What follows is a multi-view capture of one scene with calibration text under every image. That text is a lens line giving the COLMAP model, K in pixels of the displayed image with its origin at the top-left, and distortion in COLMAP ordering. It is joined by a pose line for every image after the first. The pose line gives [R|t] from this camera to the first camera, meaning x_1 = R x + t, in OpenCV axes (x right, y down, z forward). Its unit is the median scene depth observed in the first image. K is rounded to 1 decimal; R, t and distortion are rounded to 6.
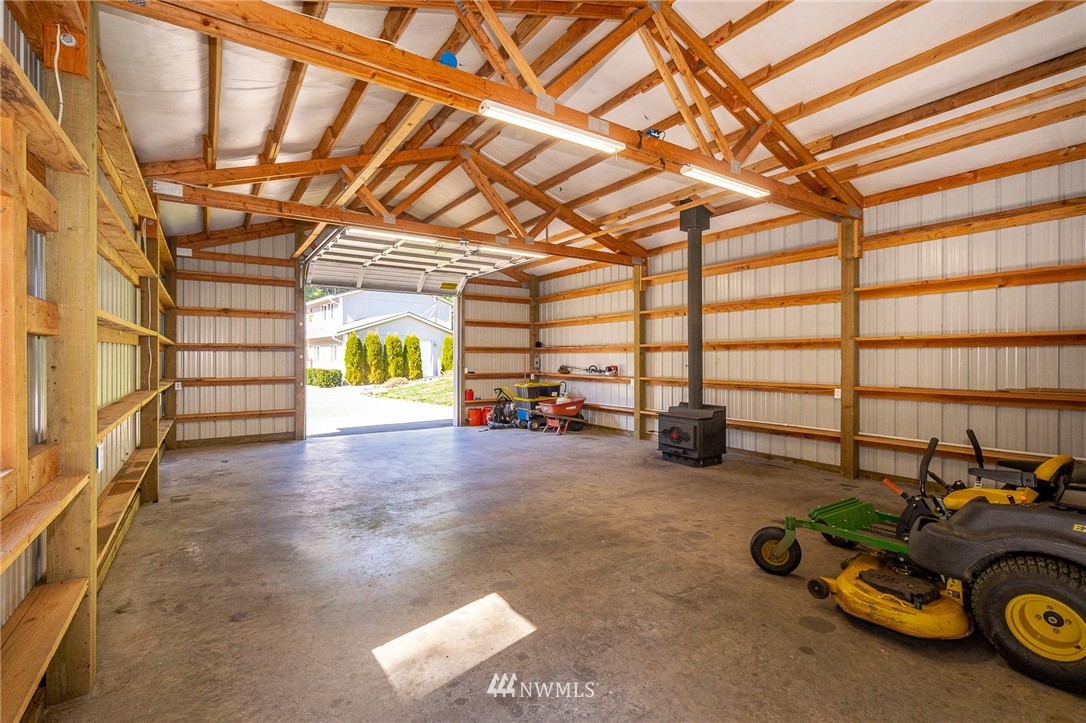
lens RADIAL K [[499.6, 0, 535.5], [0, 499.6, 358.2], [0, 0, 1]] dist [-0.004064, -0.000107]
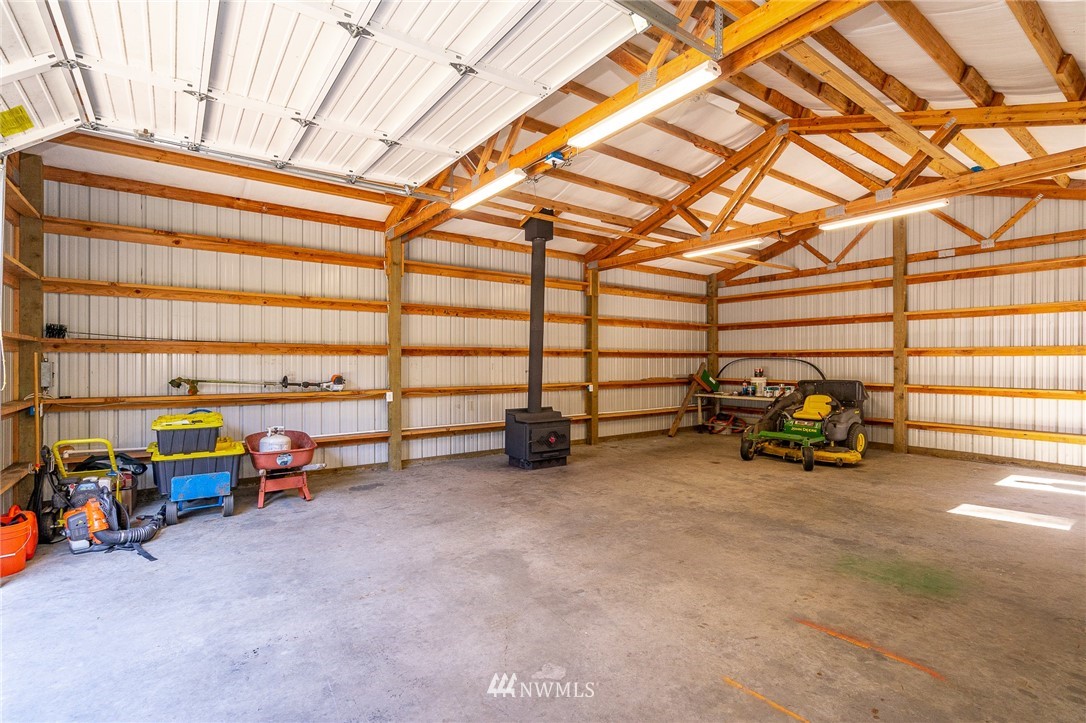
lens RADIAL K [[499.6, 0, 534.3], [0, 499.6, 363.4], [0, 0, 1]] dist [-0.004064, -0.000107]
pose [[-0.037766, -0.000372, 0.999287, -0.705717], [0.000475, 1.000000, 0.000390, -0.000935], [-0.999286, 0.000489, -0.037766, 1.034855]]
